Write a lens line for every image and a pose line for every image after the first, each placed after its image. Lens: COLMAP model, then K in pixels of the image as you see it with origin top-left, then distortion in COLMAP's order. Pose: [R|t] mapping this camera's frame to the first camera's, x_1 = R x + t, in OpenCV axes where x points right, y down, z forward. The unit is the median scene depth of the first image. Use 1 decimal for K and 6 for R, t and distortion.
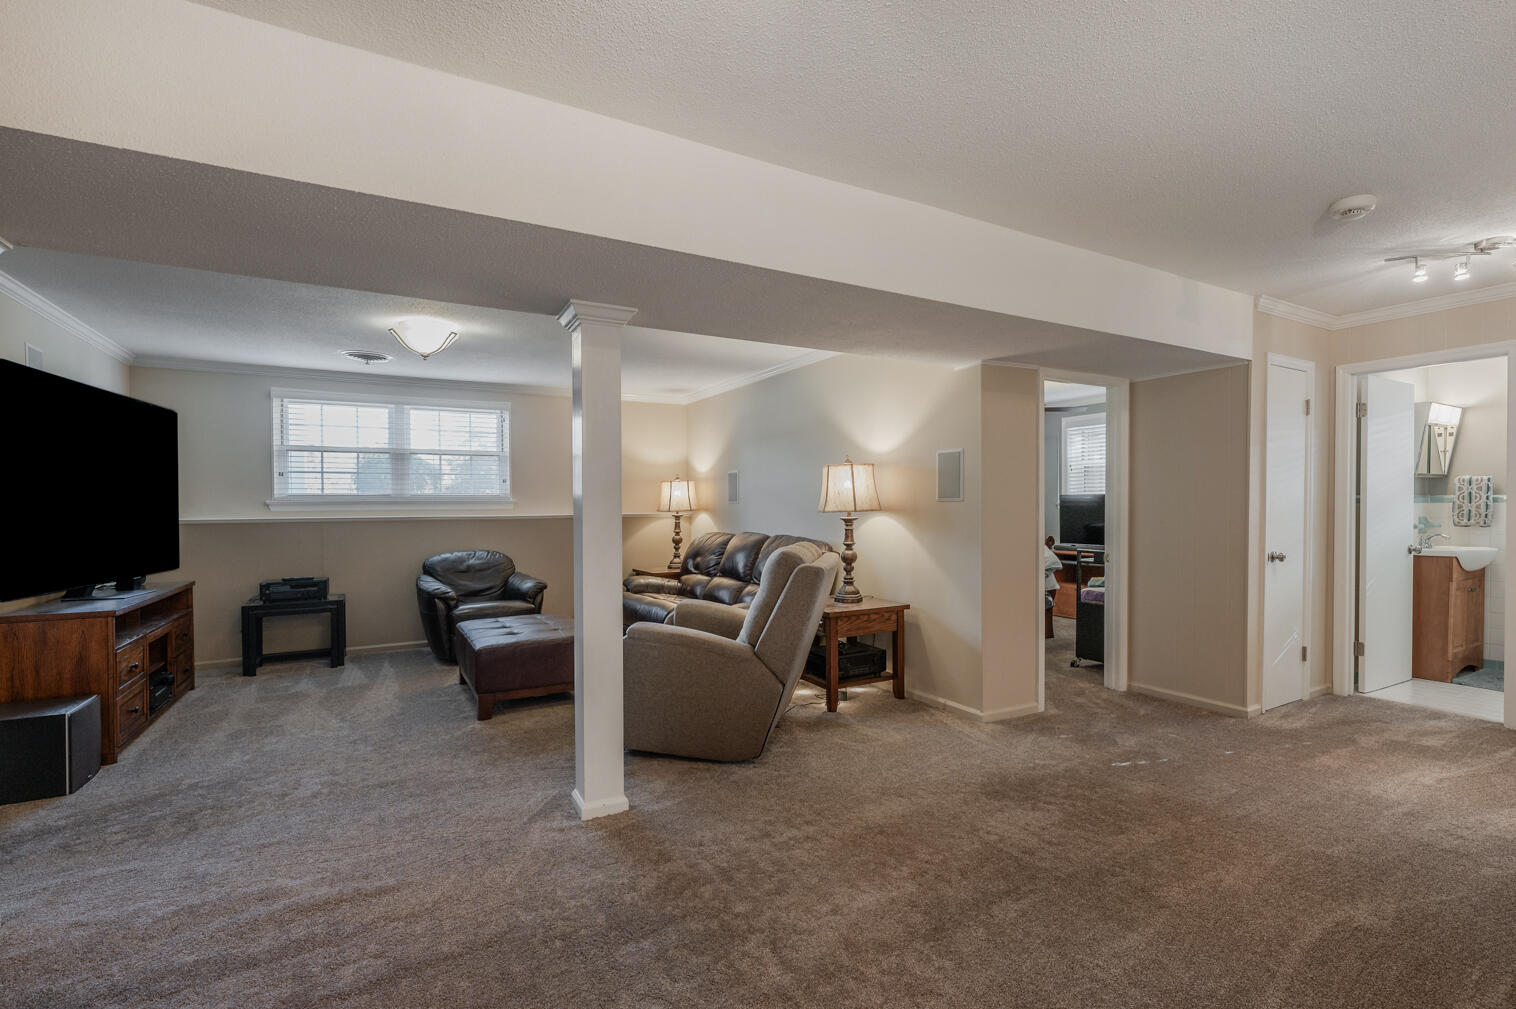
lens RADIAL K [[688.2, 0, 763.7], [0, 688.2, 518.9], [0, 0, 1]] dist [-0.010068, -0.000681]
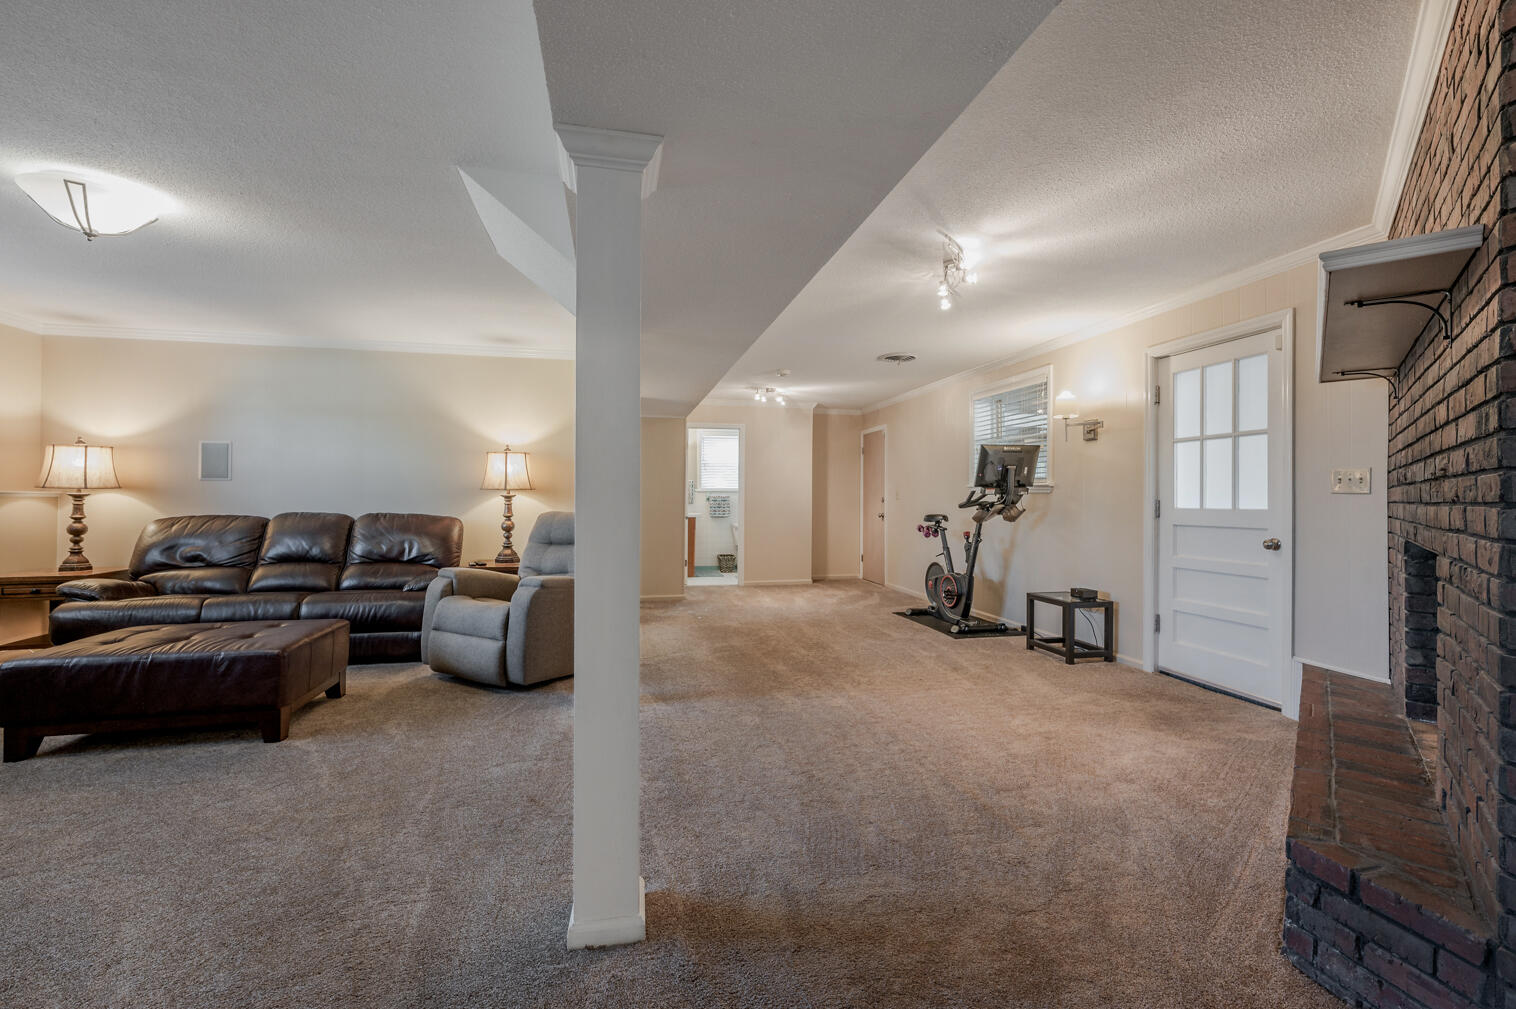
lens RADIAL K [[644.2, 0, 754.9], [0, 644.2, 494.1], [0, 0, 1]] dist [0.000722, 0.000127]
pose [[0.300706, 0.015343, 0.953593, -0.793589], [0.013670, 0.999699, -0.020396, 0.025252], [-0.953619, 0.019169, 0.300406, 0.204145]]
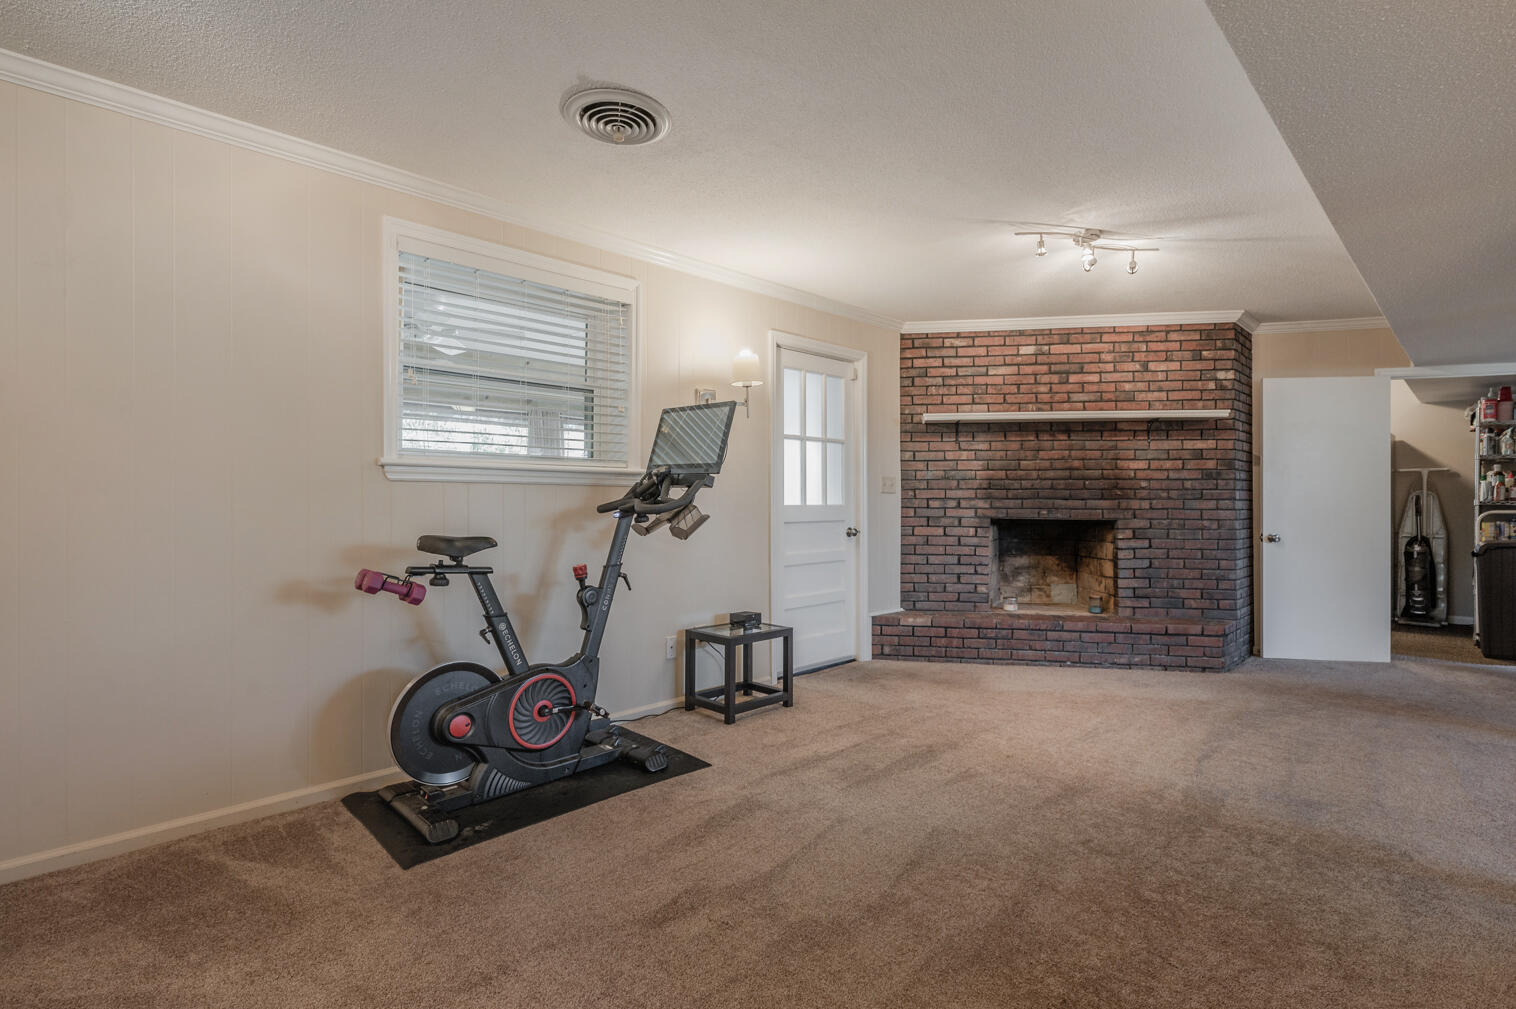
lens RADIAL K [[717.1, 0, 763.9], [0, 717.1, 499.7], [0, 0, 1]] dist [0.003090, -0.001158]
pose [[-0.968528, 0.005103, -0.248851, 0.444538], [-0.001027, 0.999699, 0.024496, 0.004078], [0.248901, 0.023980, -0.968232, 0.821972]]
